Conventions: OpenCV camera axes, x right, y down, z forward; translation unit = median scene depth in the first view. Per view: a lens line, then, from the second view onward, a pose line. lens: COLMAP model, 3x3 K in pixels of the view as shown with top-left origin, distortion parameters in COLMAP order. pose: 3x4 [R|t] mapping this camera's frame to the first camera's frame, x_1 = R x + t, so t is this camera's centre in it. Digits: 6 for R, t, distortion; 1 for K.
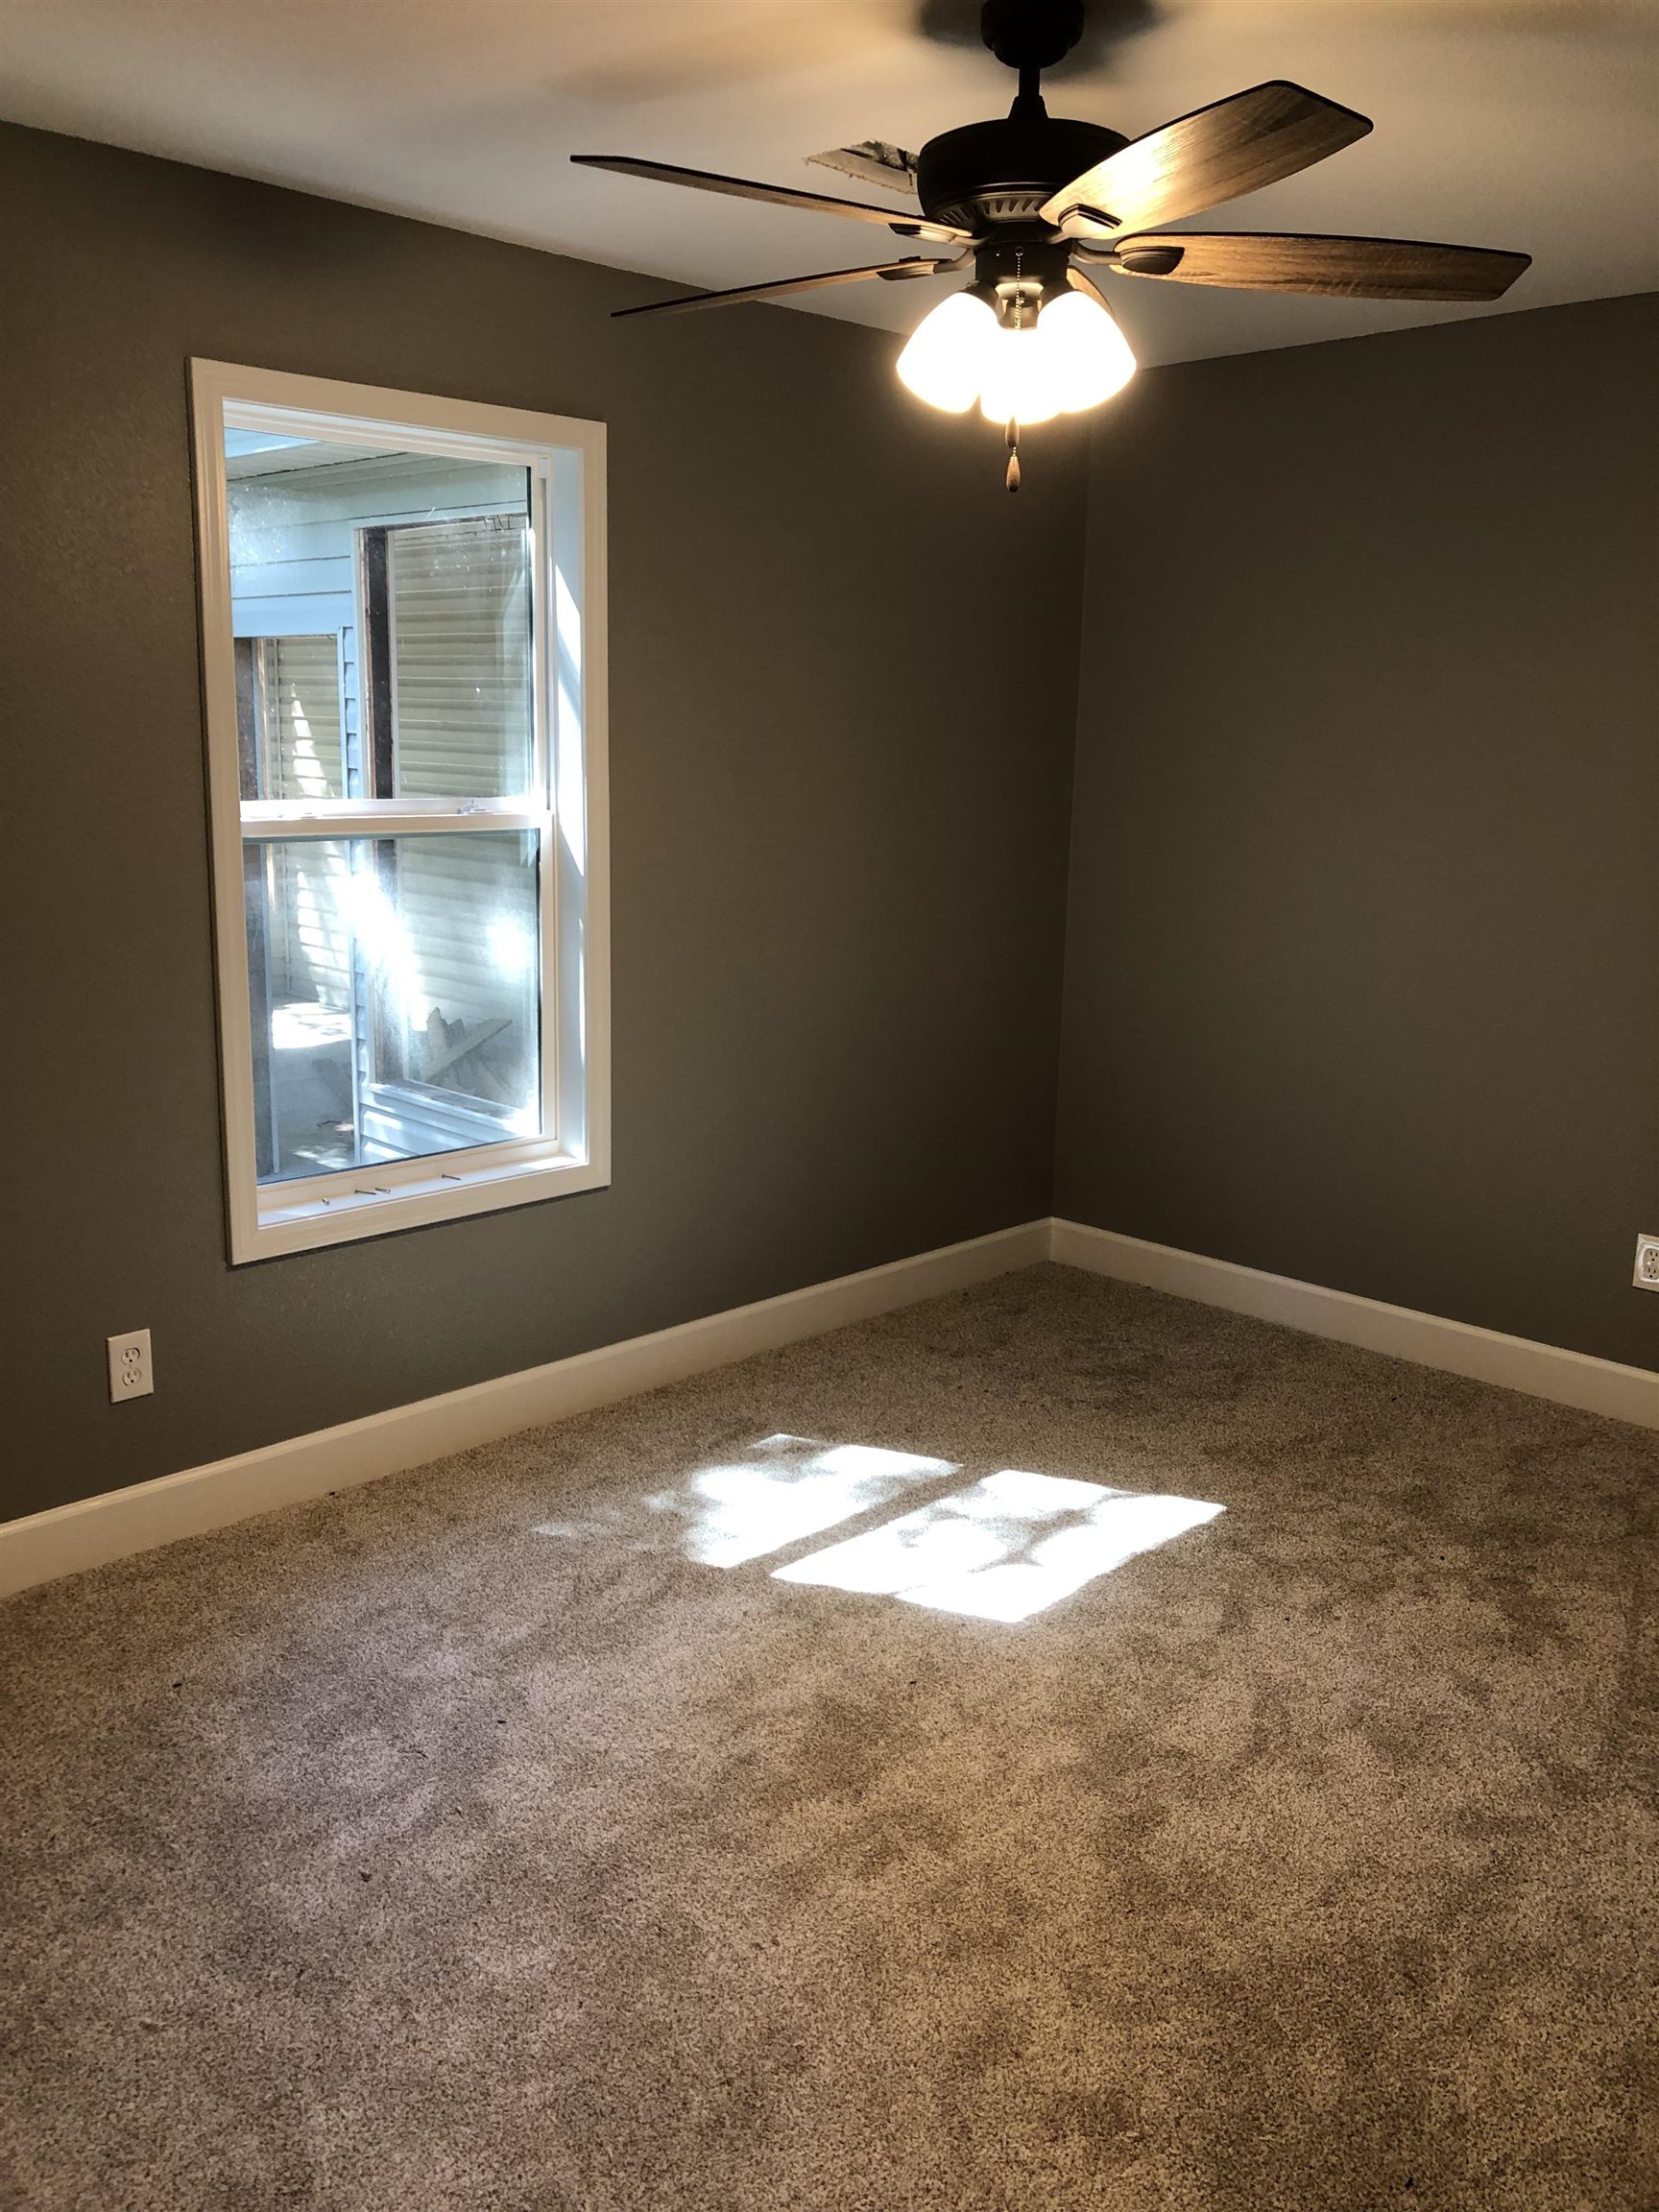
lens RADIAL K [[1826.5, 0, 829.5], [0, 1826.5, 1106.0], [0, 0, 1]] dist [0.002437, 0.000727]
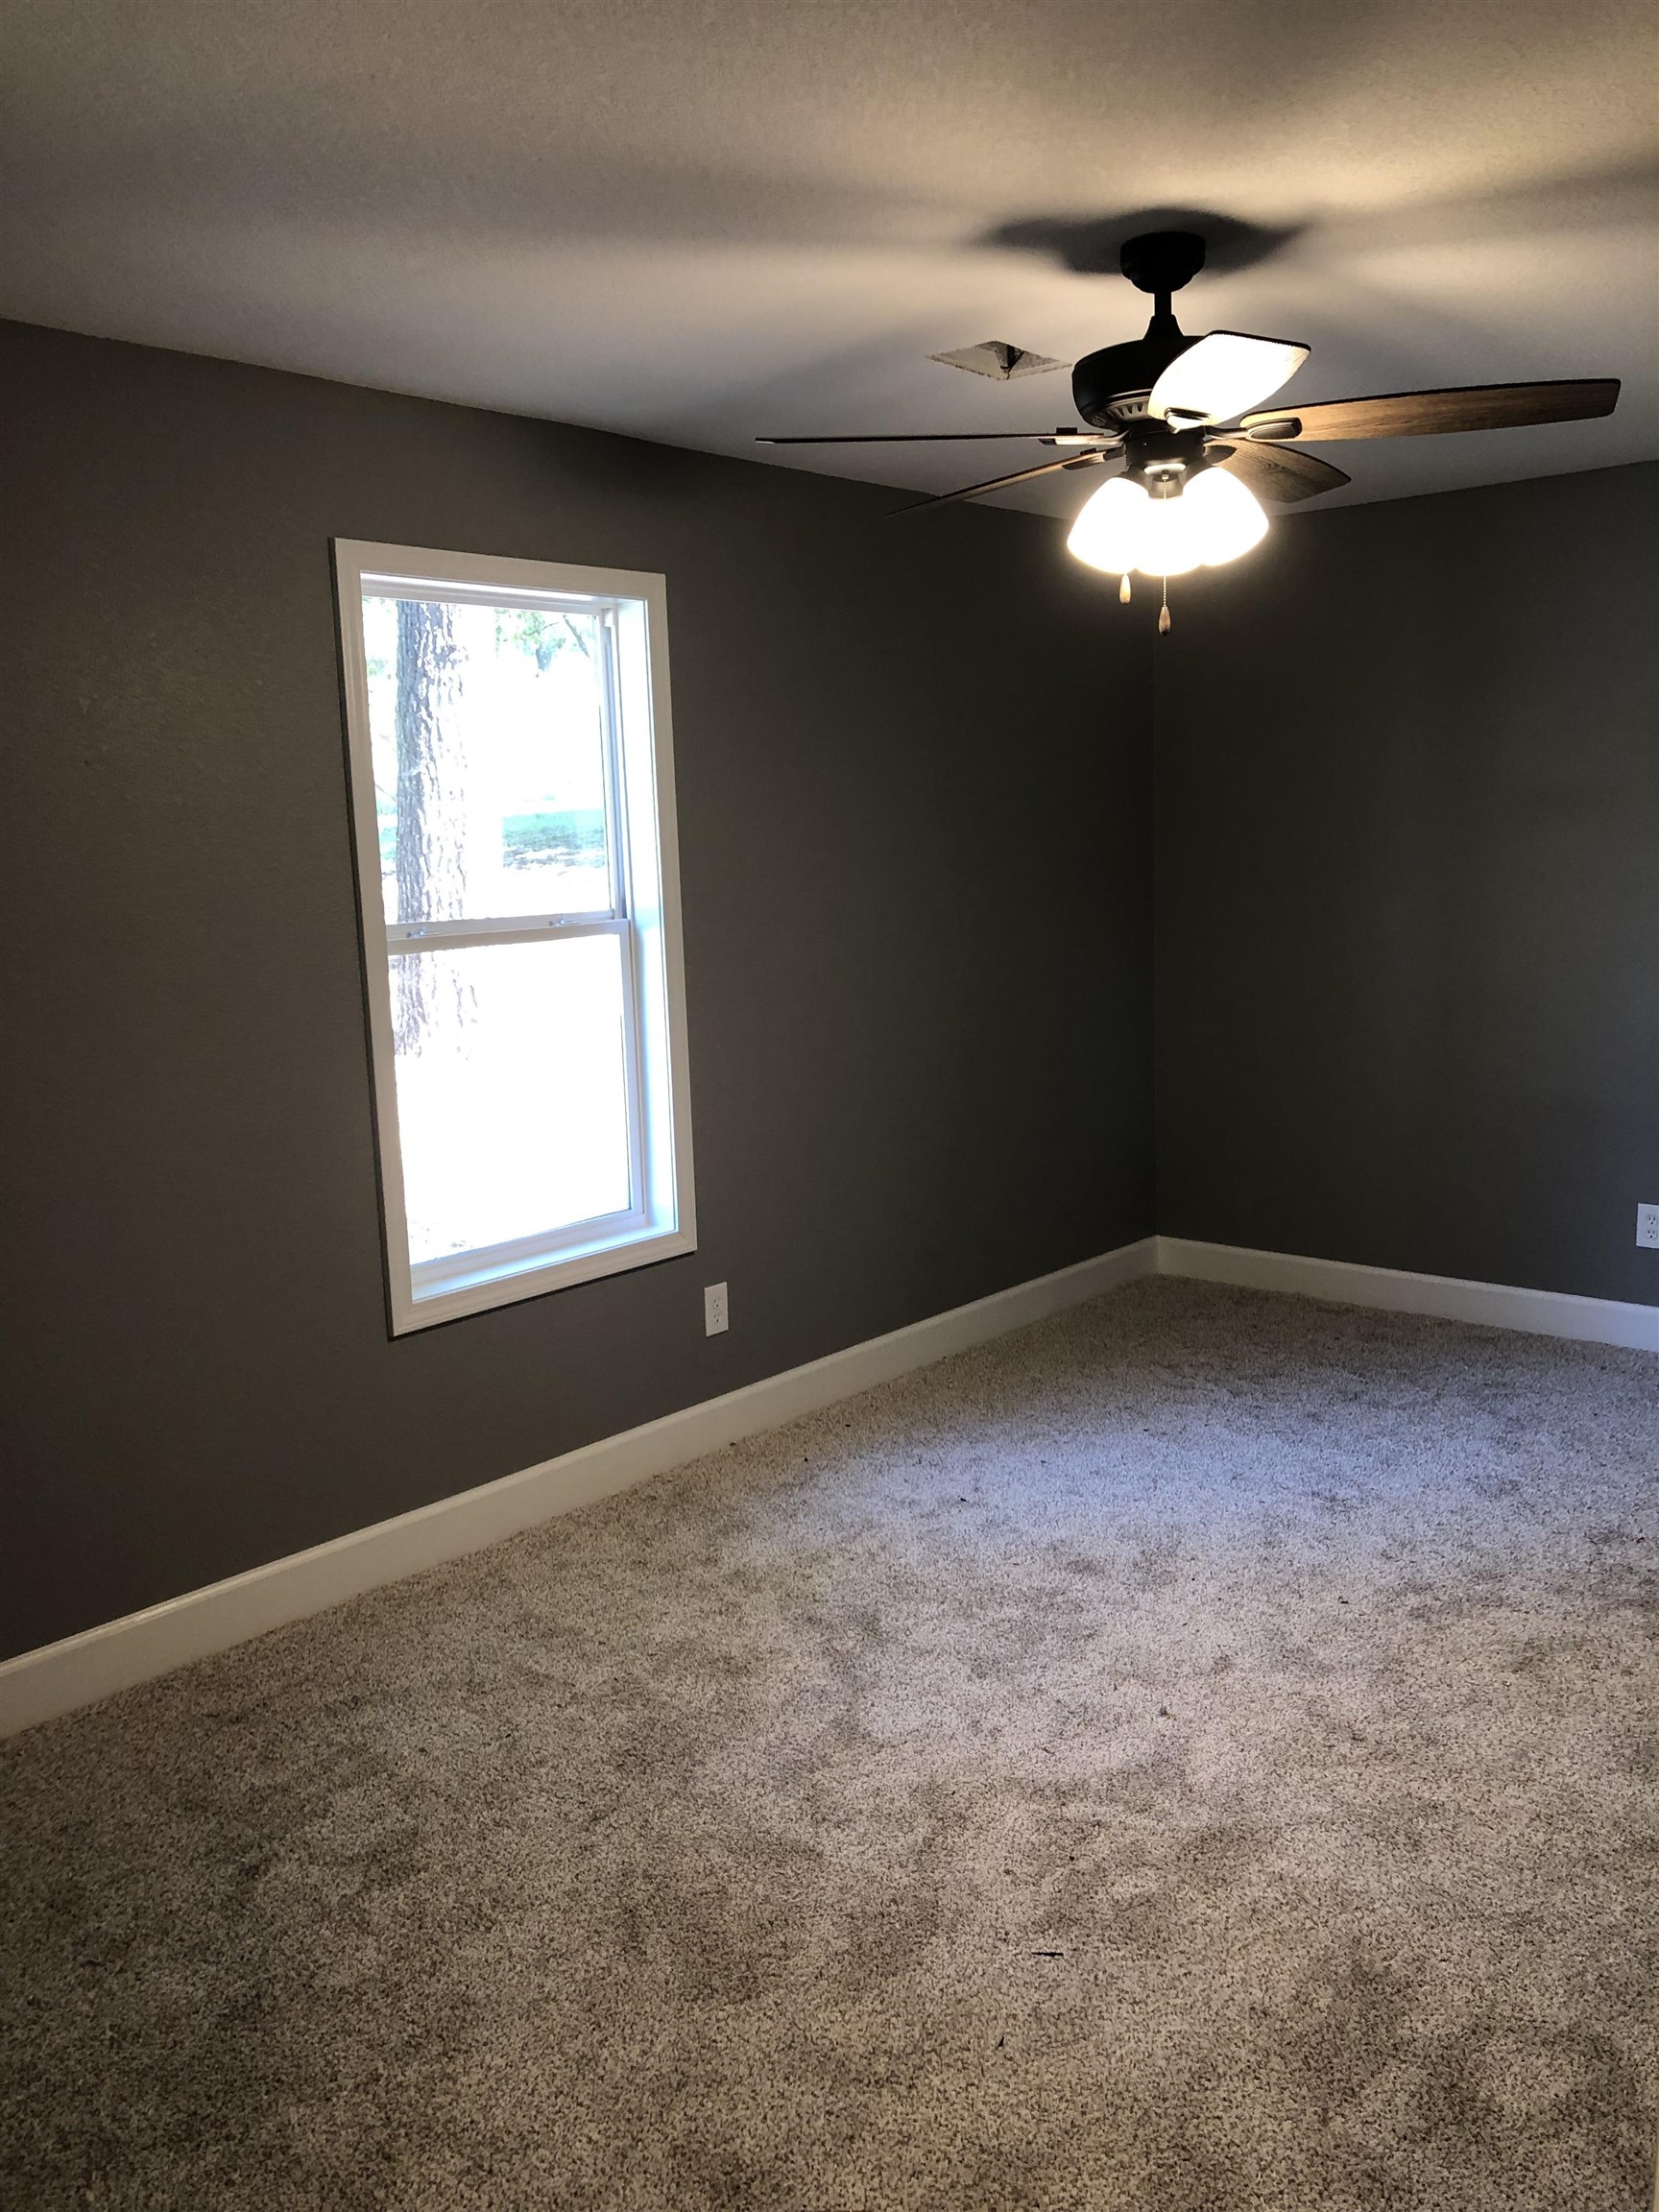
lens RADIAL K [[1735.8, 0, 827.7], [0, 1735.8, 1039.2], [0, 0, 1]] dist [0.107741, 0.000728]
pose [[0.998135, -0.057178, 0.021365, -0.154869], [0.058794, 0.994662, -0.084797, 0.028230], [-0.016403, 0.085895, 0.996169, -0.147460]]
